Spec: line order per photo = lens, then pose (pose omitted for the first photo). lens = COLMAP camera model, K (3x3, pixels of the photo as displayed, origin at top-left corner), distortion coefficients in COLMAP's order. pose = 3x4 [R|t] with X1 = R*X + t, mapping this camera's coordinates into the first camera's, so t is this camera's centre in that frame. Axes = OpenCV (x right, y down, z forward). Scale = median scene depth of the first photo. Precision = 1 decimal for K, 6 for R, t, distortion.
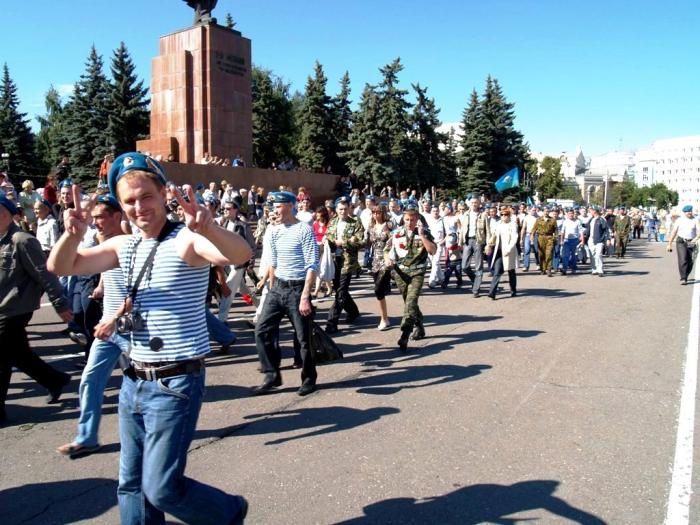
lens RADIAL K [[570.4, 0, 350.0], [0, 570.4, 262.5], [0, 0, 1]] dist [-0.124895, 0.075410]
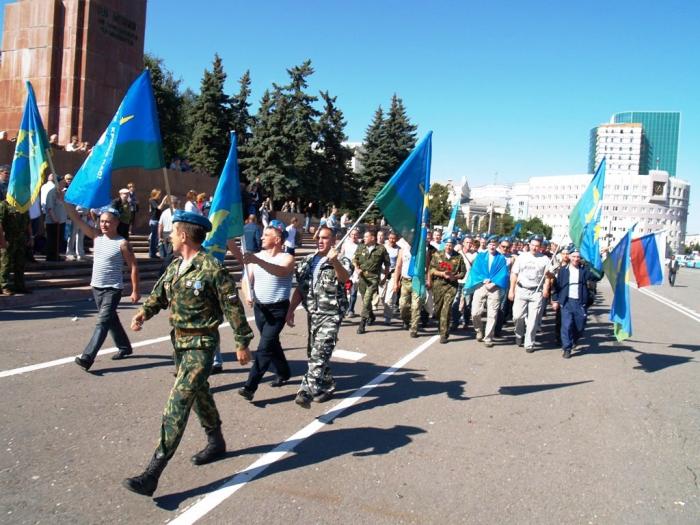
lens RADIAL K [[570.4, 0, 350.0], [0, 570.4, 262.5], [0, 0, 1]] dist [-0.124895, 0.075410]
pose [[0.974750, 0.056041, 0.216153, -0.024902], [-0.049719, 0.998164, -0.034578, -0.011605], [-0.217694, 0.022958, 0.975747, 0.106265]]
